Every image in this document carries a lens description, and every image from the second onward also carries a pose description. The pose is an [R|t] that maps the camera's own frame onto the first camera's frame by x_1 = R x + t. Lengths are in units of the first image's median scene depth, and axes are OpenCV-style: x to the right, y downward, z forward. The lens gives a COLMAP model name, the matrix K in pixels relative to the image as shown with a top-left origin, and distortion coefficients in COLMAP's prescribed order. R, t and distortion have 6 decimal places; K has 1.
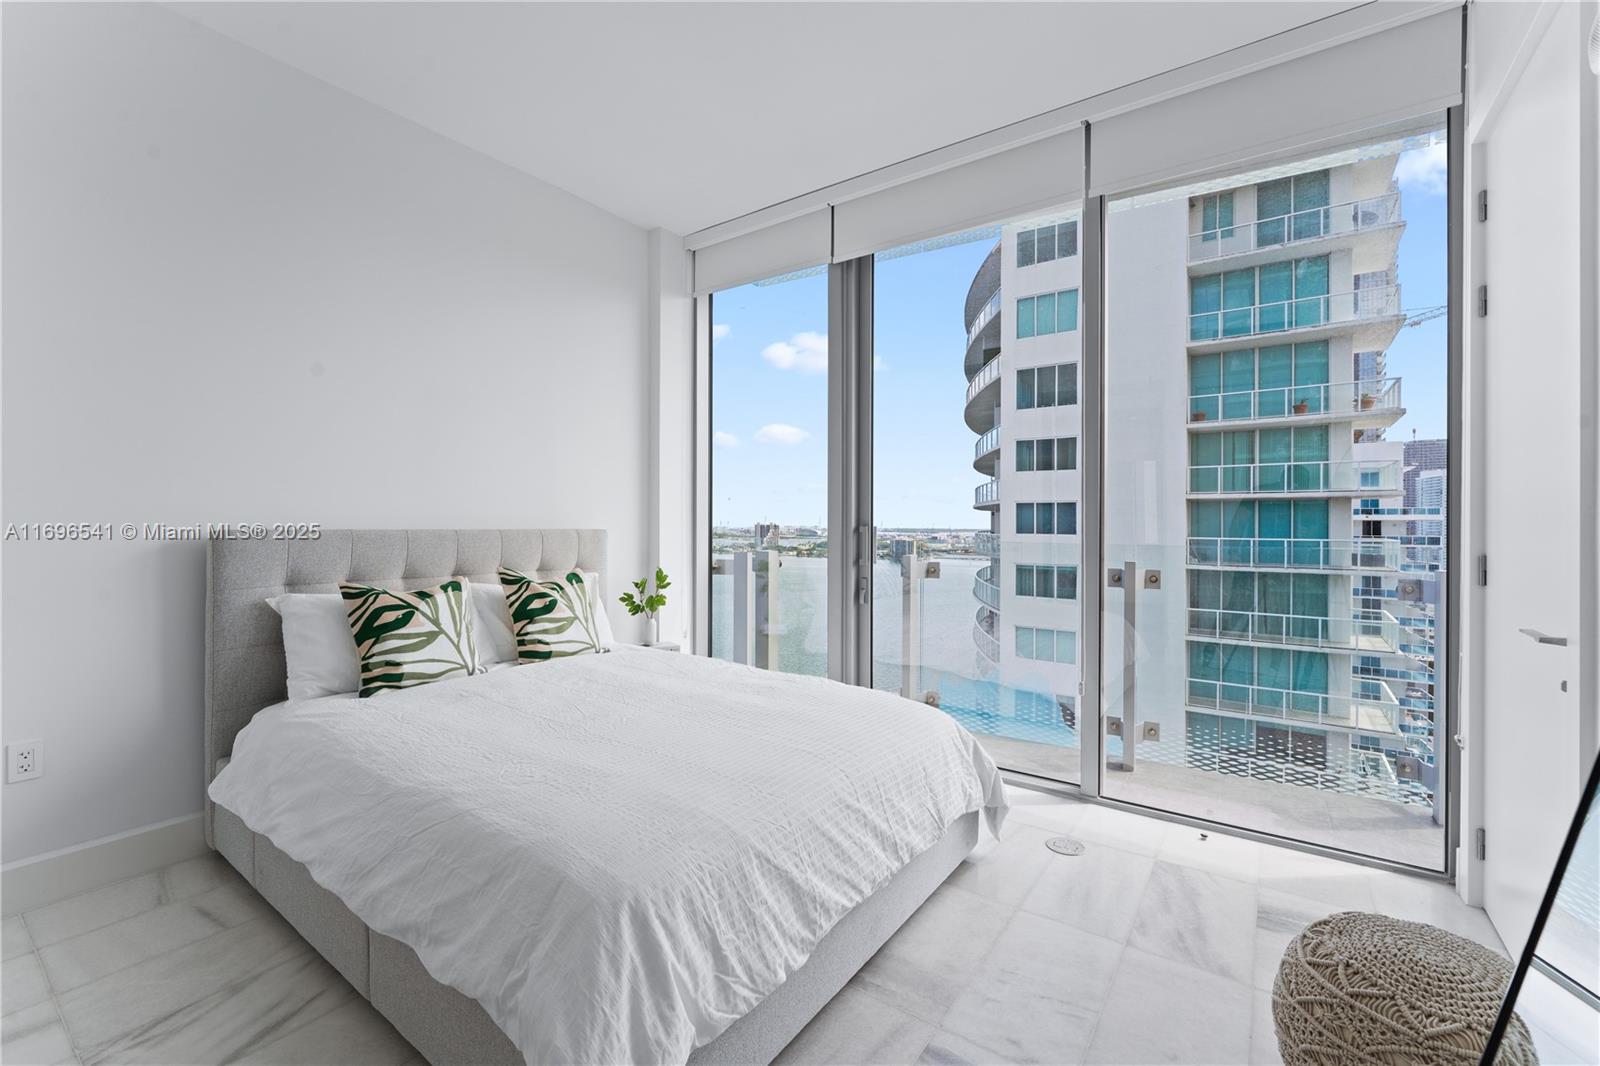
lens RADIAL K [[668.9, 0, 800.3], [0, 668.9, 526.8], [0, 0, 1]] dist [-0.001693, 0.000200]
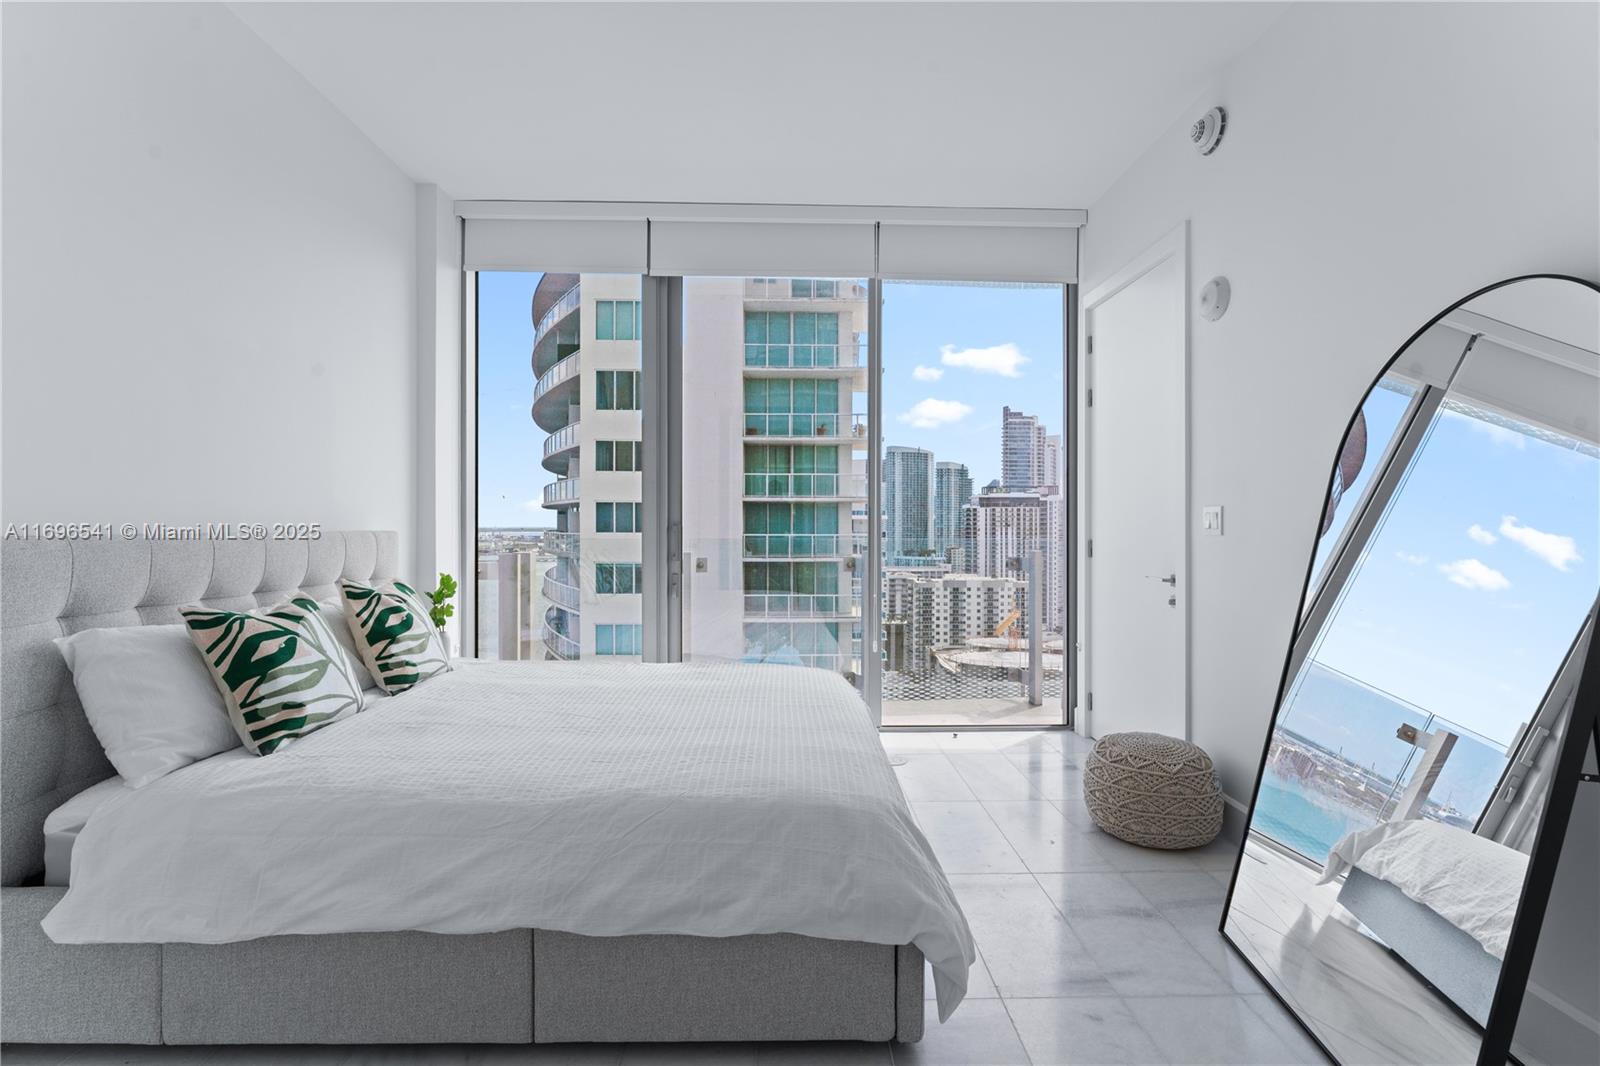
lens RADIAL K [[677.0, 0, 798.7], [0, 677.0, 523.8], [0, 0, 1]] dist [0.000133, 0.000106]
pose [[0.799136, -0.003177, 0.601142, -0.500489], [0.004976, 0.999987, -0.001330, -0.002055], [-0.601130, 0.004054, 0.799141, 0.013475]]
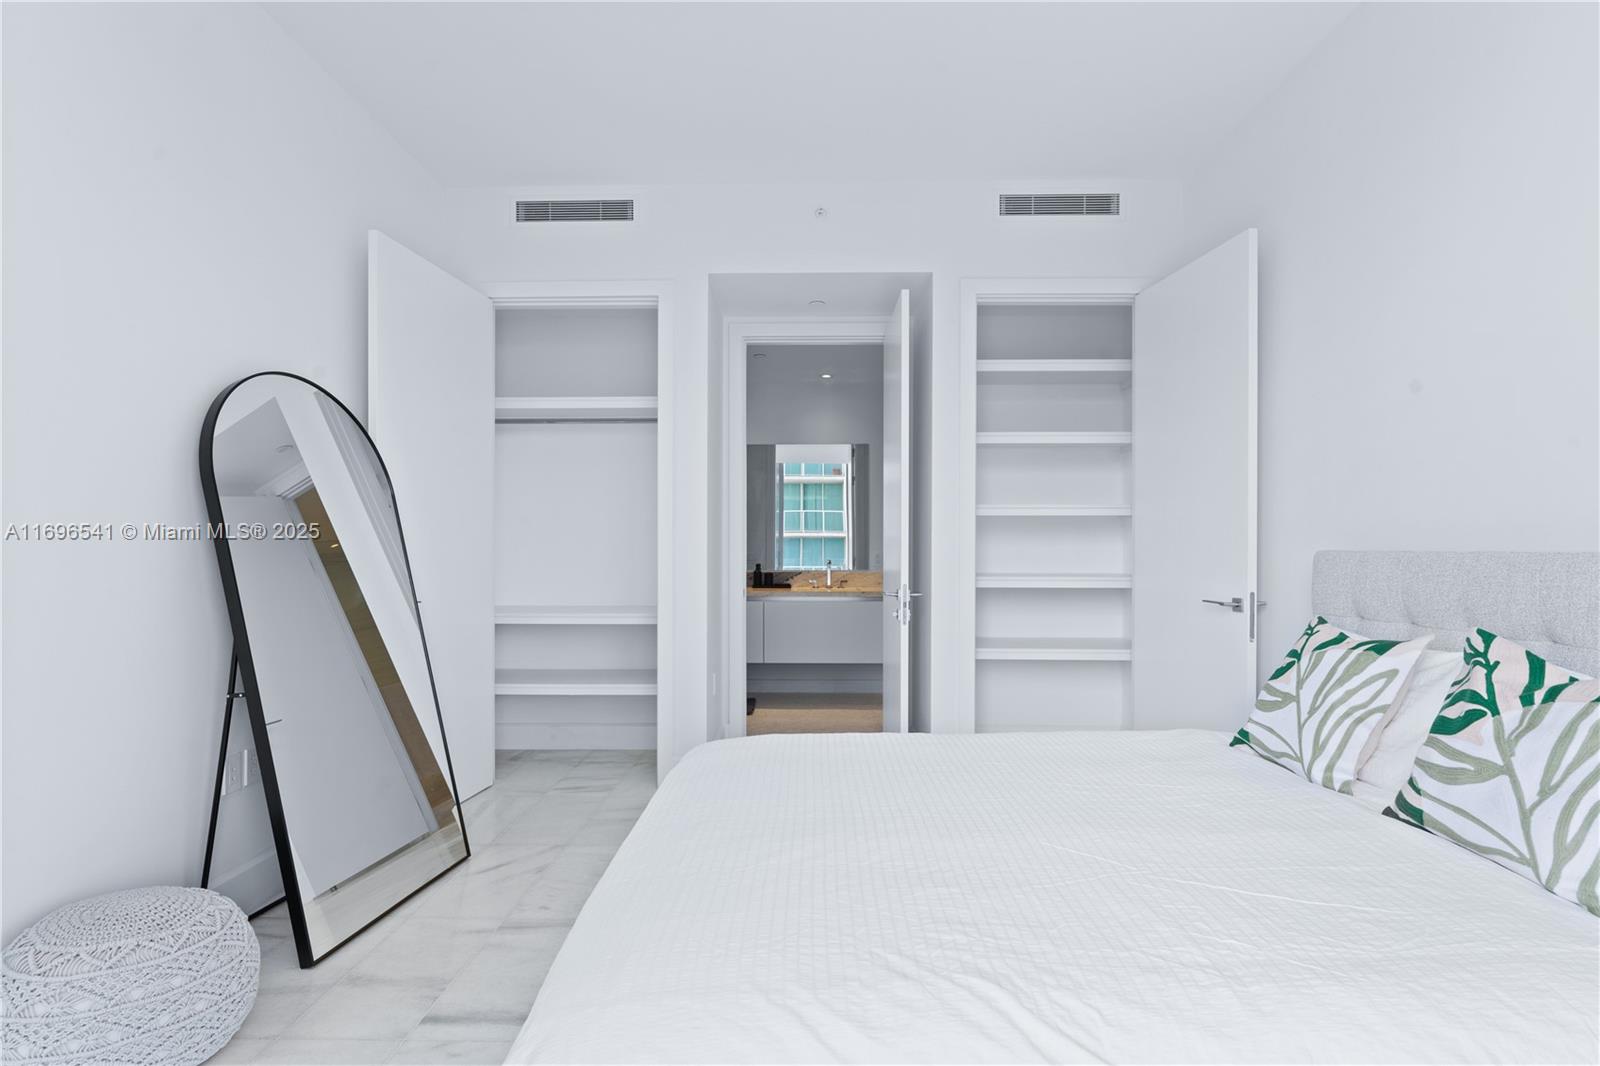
lens RADIAL K [[782.1, 0, 795.4], [0, 782.1, 548.1], [0, 0, 1]] dist [-0.002238, -0.000723]
pose [[-0.822583, -0.004638, -0.568625, 0.300902], [-0.006928, 0.999974, 0.001866, 0.003738], [0.568602, 0.005475, -0.822594, 1.191432]]
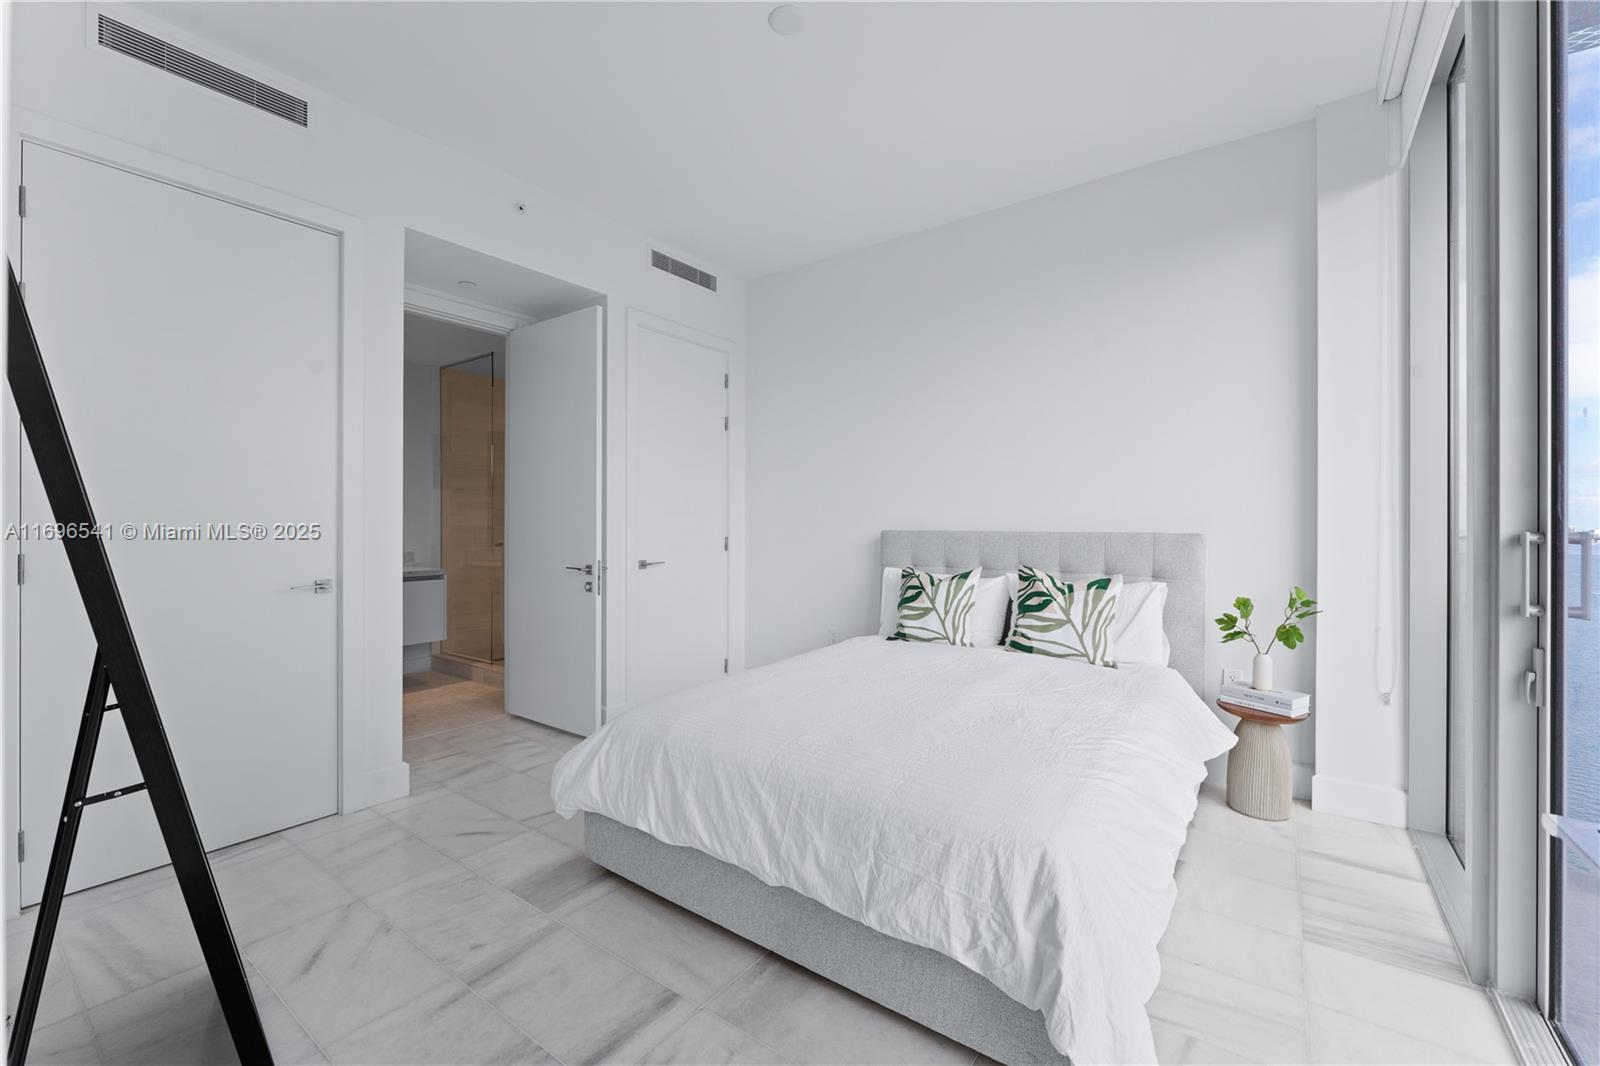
lens RADIAL K [[669.3, 0, 801.1], [0, 669.3, 526.5], [0, 0, 1]] dist [-0.003483, -0.000475]
pose [[-0.002152, -0.002781, -0.999994, 0.683357], [-0.004891, 0.999984, -0.002770, 0.000315], [0.999986, 0.004885, -0.002166, 0.631336]]
